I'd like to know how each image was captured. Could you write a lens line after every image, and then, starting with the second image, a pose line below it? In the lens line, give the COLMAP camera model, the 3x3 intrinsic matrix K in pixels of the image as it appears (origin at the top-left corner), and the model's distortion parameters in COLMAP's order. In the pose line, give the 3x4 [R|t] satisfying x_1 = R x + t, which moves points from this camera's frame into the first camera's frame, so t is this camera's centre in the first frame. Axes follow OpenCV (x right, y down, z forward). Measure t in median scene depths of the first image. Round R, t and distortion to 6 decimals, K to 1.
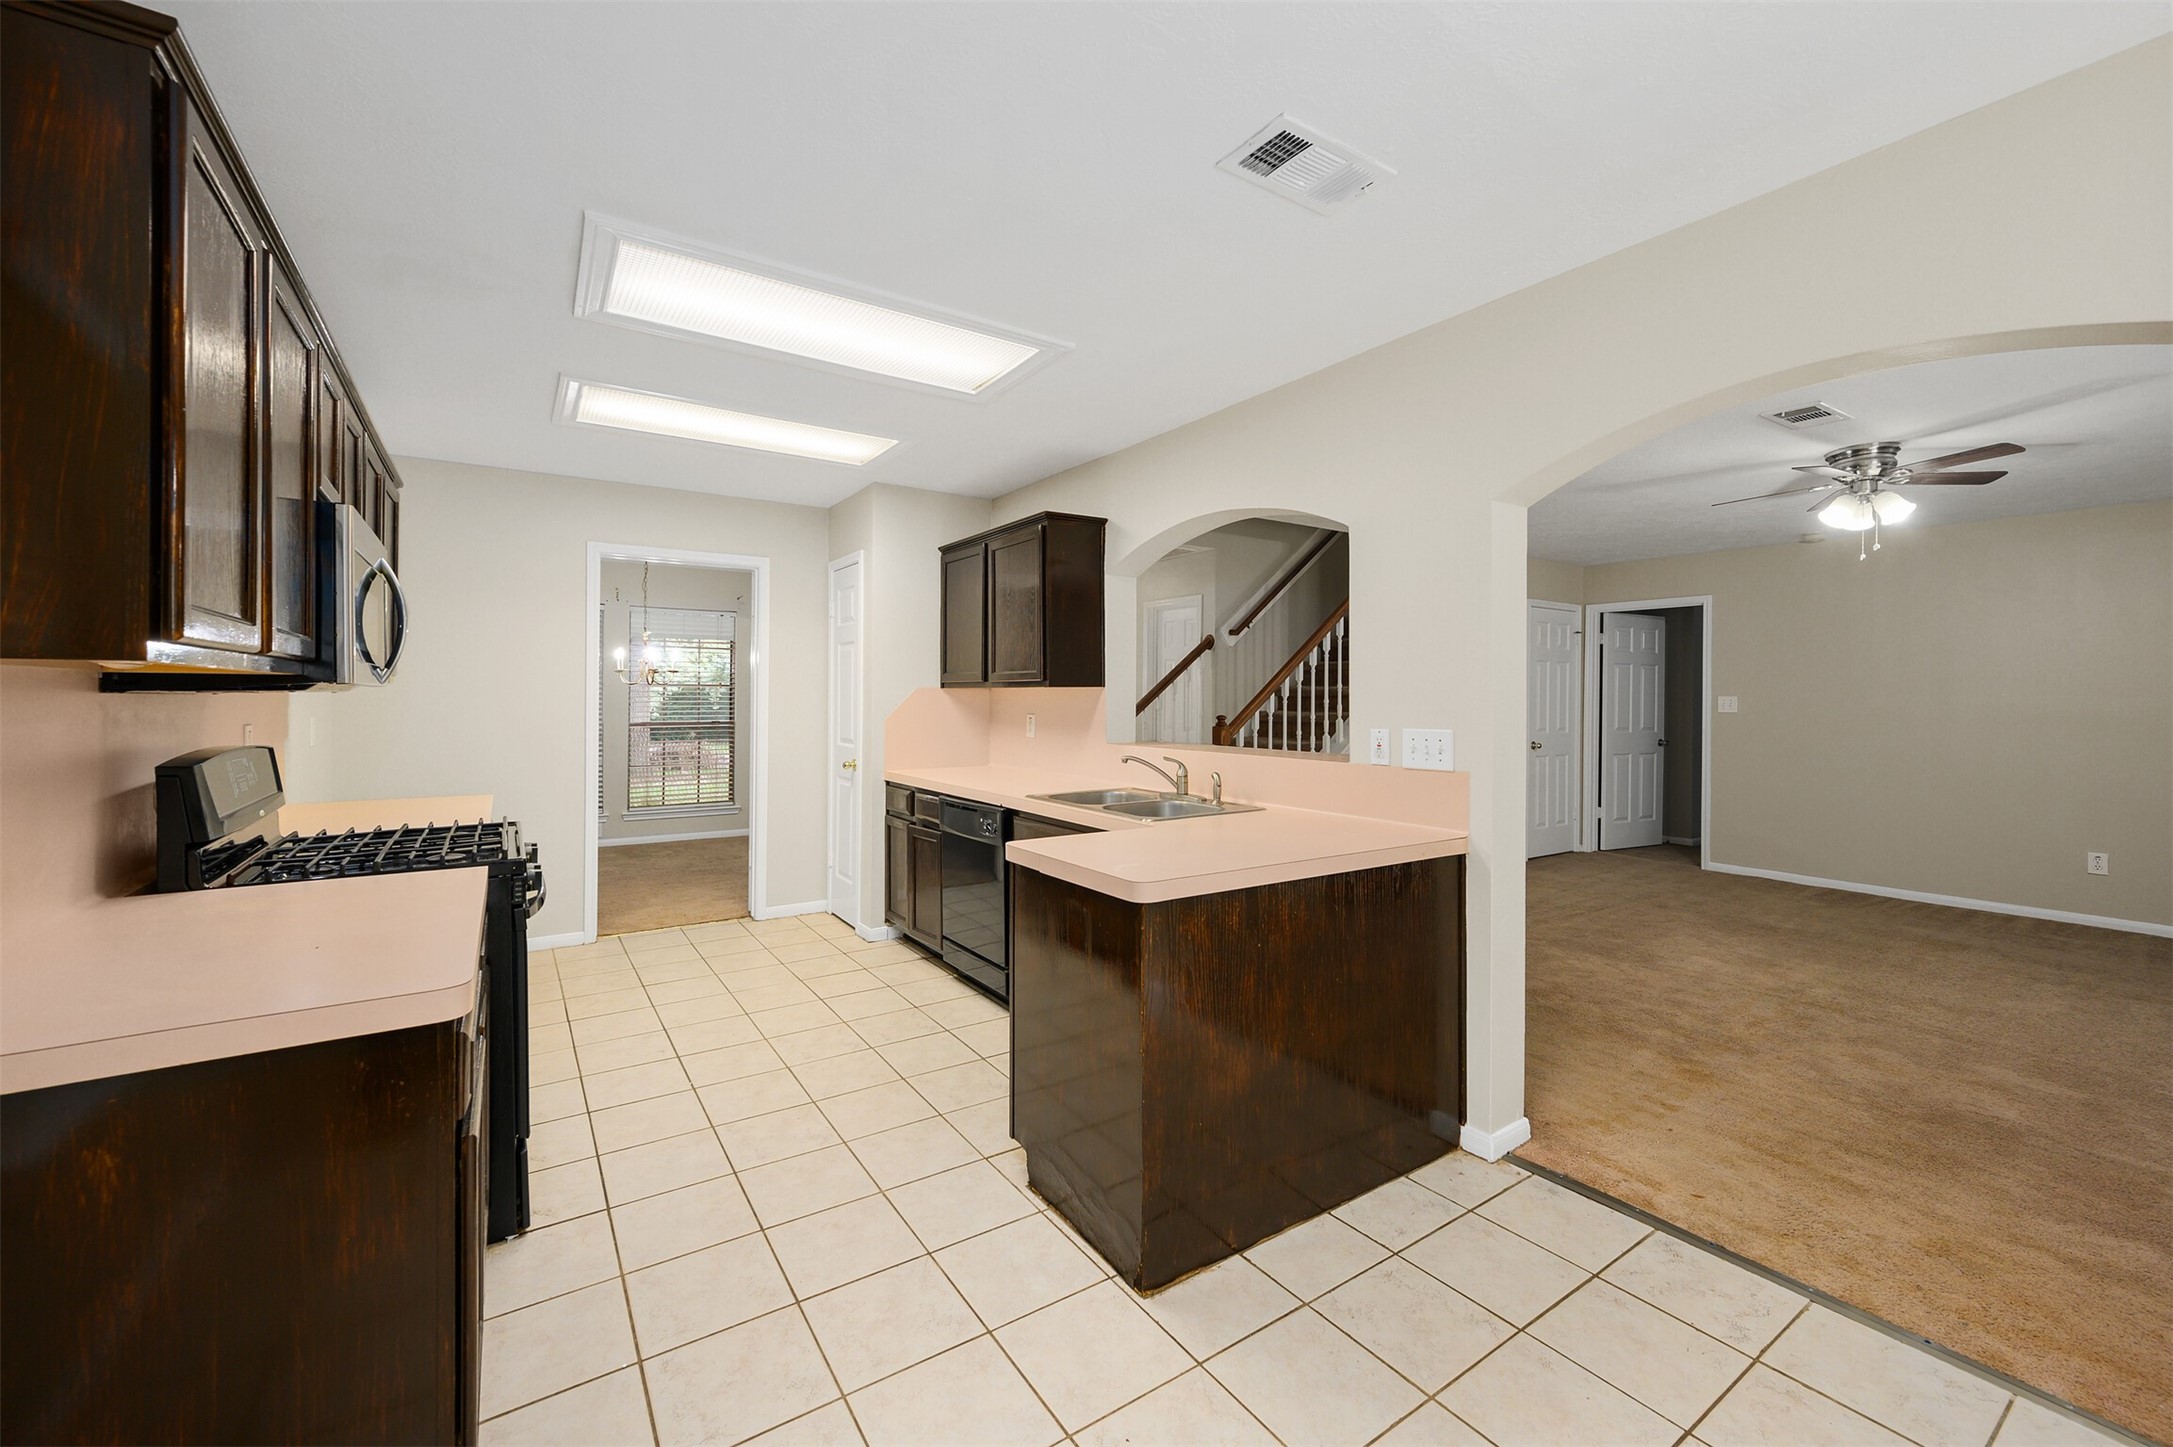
lens RADIAL K [[888.5, 0, 1087.3], [0, 888.5, 706.0], [0, 0, 1]] dist [-0.002292, -0.000083]
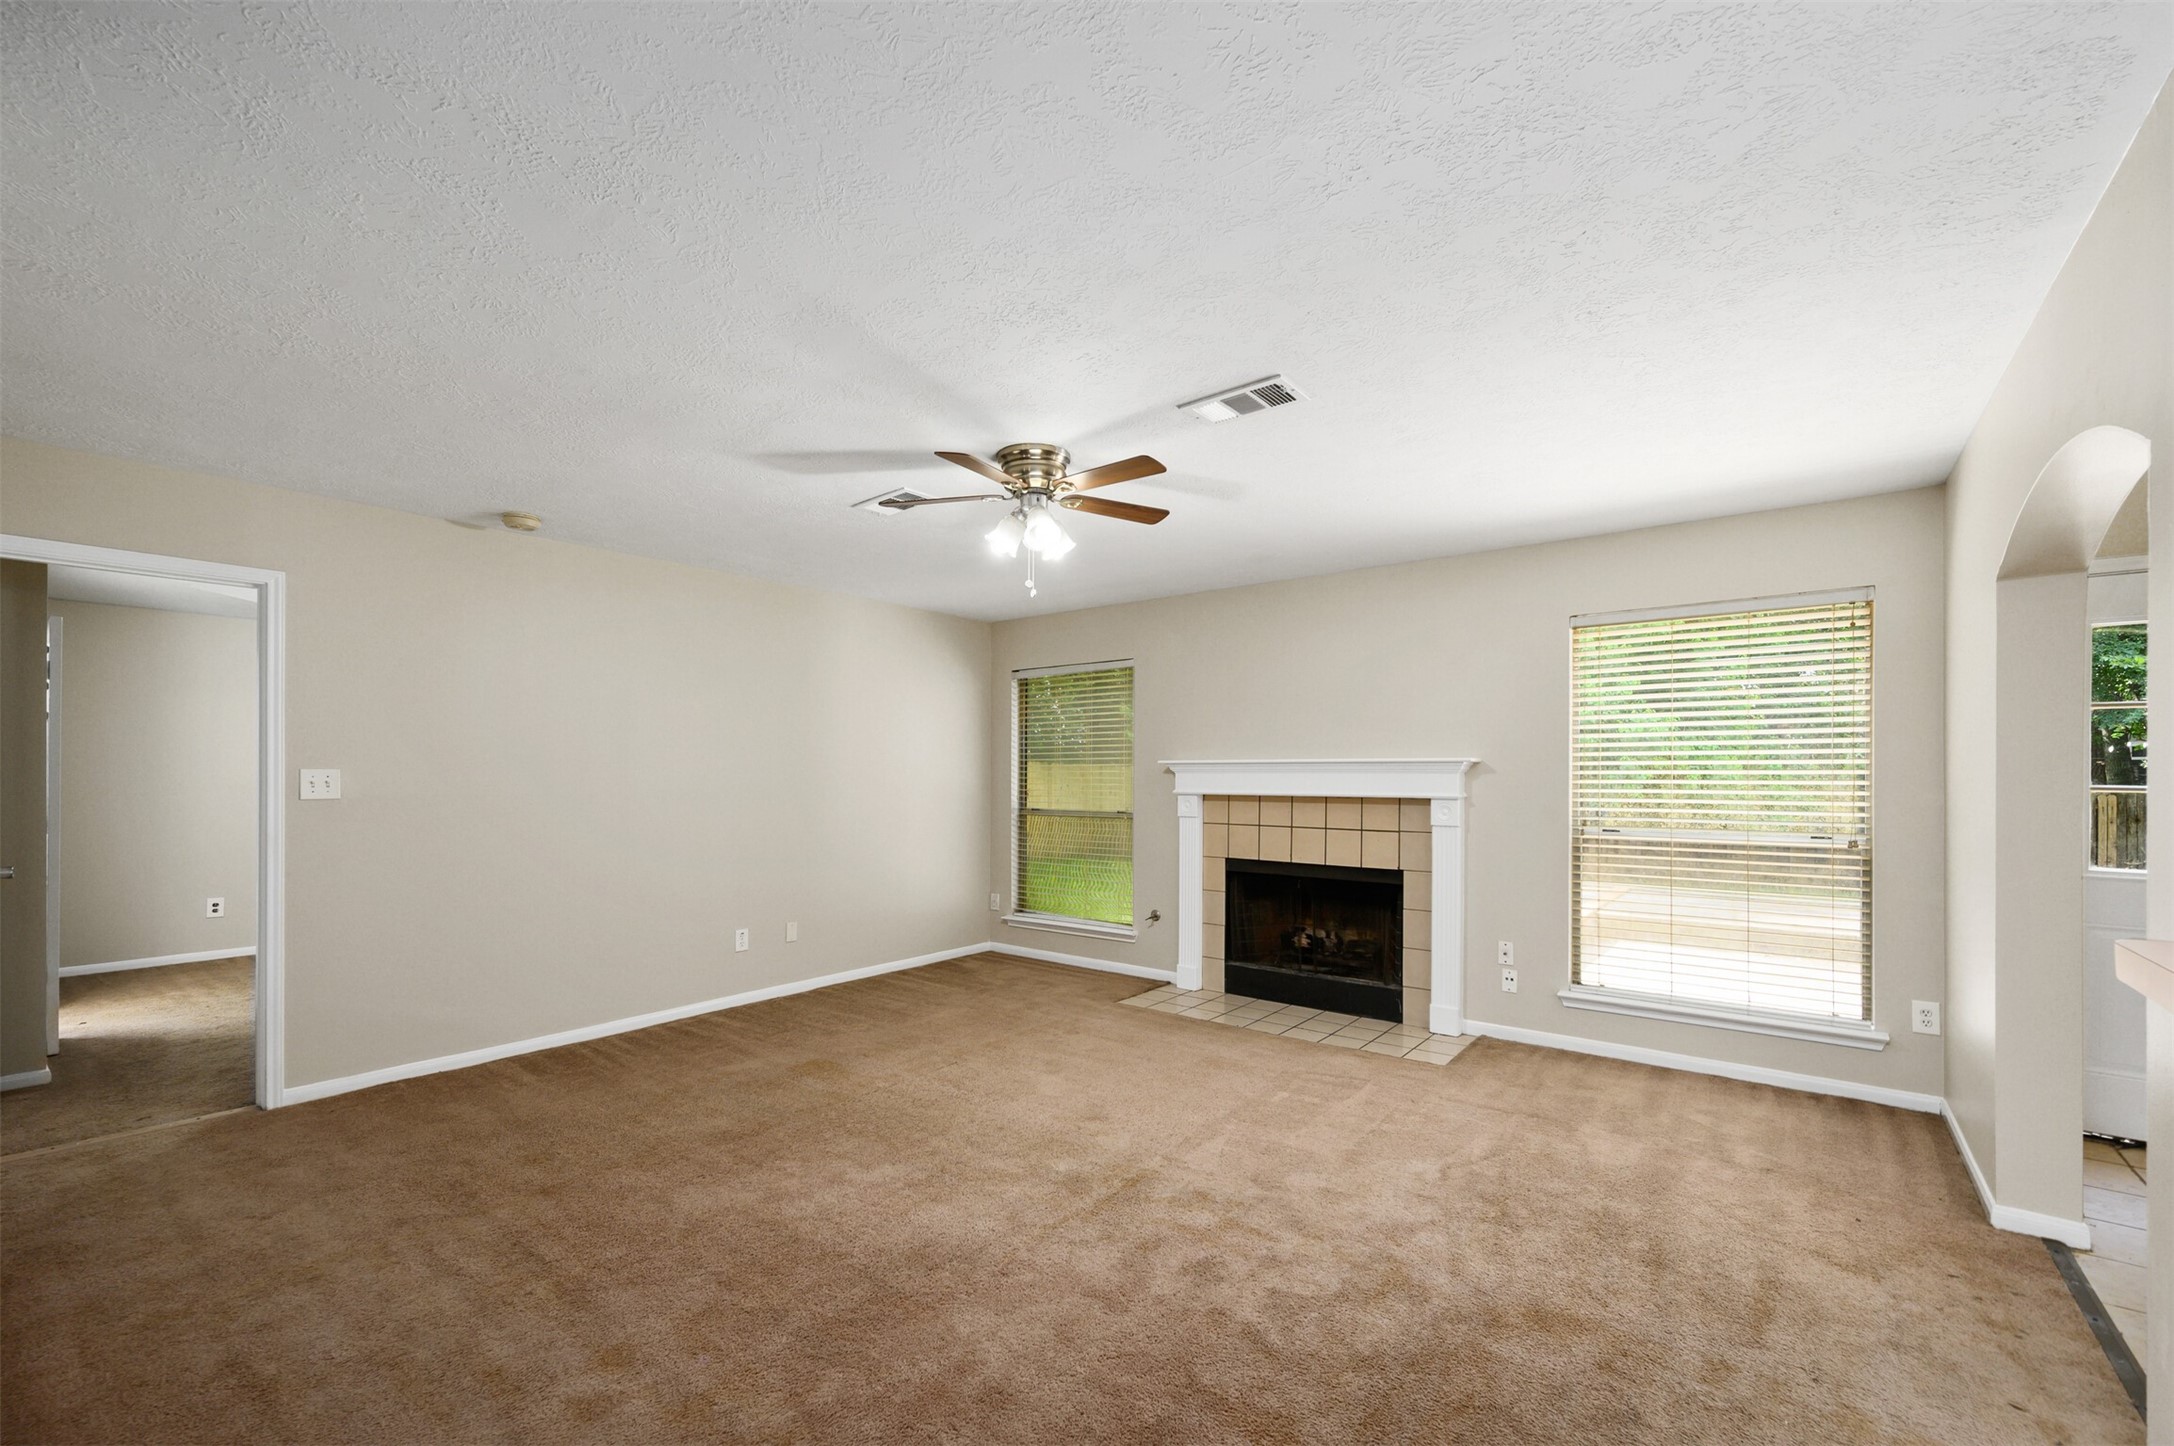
lens RADIAL K [[893.2, 0, 1101.1], [0, 893.2, 780.2], [0, 0, 1]] dist [0.000084, -0.000019]
pose [[-0.311185, -0.010766, 0.950288, 0.118381], [0.010933, 0.999829, 0.014908, -0.011265], [-0.950286, 0.015028, -0.311014, 1.252387]]
